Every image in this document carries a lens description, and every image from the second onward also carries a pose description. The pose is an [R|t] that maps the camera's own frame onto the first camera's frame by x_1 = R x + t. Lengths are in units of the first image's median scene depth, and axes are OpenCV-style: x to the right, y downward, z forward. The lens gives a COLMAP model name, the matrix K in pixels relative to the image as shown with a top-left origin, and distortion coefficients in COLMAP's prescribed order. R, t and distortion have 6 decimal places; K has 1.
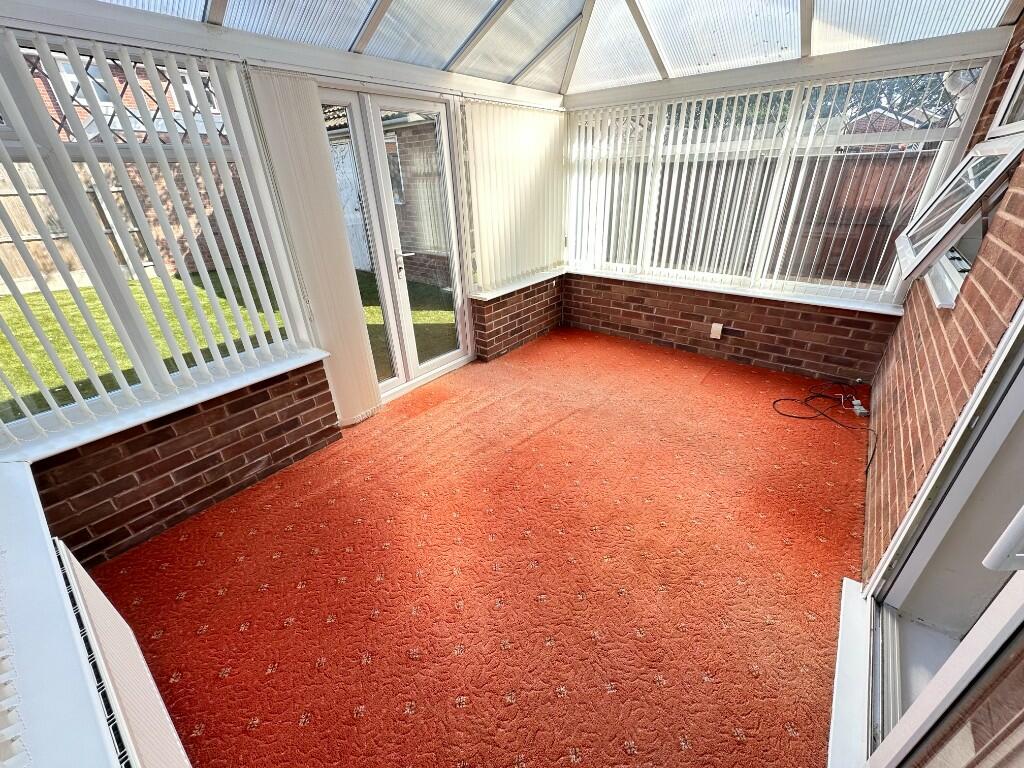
lens RADIAL K [[408.1, 0, 516.7], [0, 408.1, 381.6], [0, 0, 1]] dist [-0.003896, -0.000607]
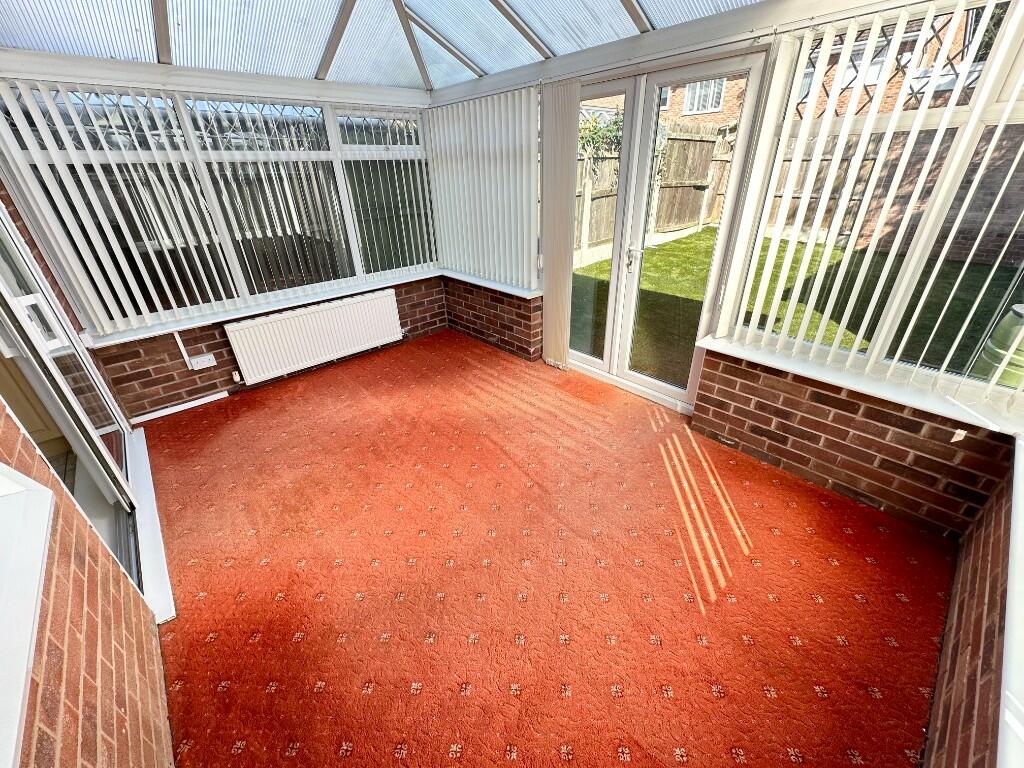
lens RADIAL K [[408.1, 0, 517.7], [0, 408.1, 387.1], [0, 0, 1]] dist [-0.003896, -0.000607]
pose [[-0.165995, 0.491902, -0.854680, 0.583244], [-0.426125, 0.745828, 0.512014, -0.356888], [0.889305, 0.449193, 0.085808, 0.670355]]
